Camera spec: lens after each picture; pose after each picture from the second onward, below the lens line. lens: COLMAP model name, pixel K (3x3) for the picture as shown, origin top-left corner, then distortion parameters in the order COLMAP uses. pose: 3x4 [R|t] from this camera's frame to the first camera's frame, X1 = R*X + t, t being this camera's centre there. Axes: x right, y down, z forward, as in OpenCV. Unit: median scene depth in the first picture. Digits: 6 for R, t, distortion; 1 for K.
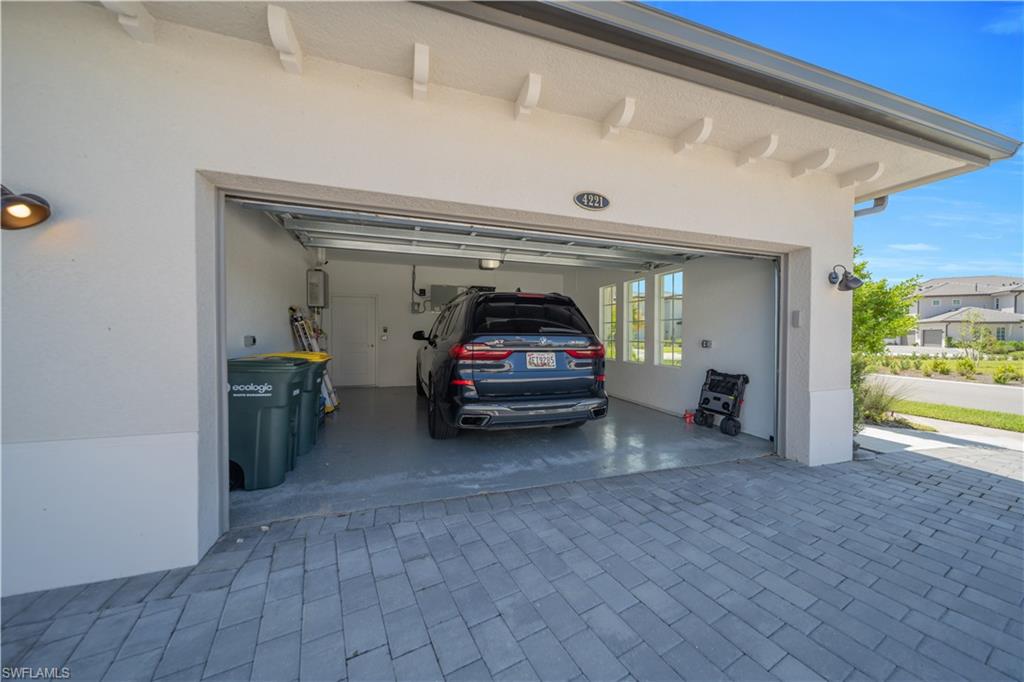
lens RADIAL K [[356.9, 0, 514.6], [0, 356.9, 340.9], [0, 0, 1]] dist [-0.000467, -0.000095]
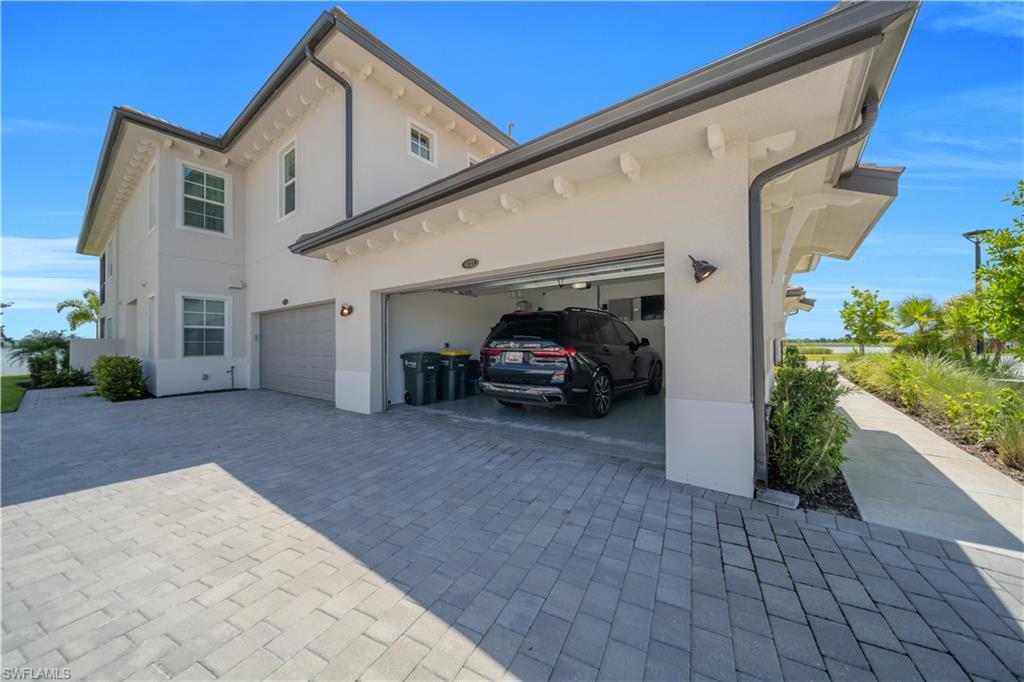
lens RADIAL K [[356.9, 0, 514.6], [0, 356.9, 340.9], [0, 0, 1]] dist [-0.000467, -0.000095]
pose [[0.557877, -0.016217, -0.829765, 1.466742], [-0.004465, 0.999736, -0.022540, 0.021796], [0.829912, 0.016279, 0.557657, 0.170601]]
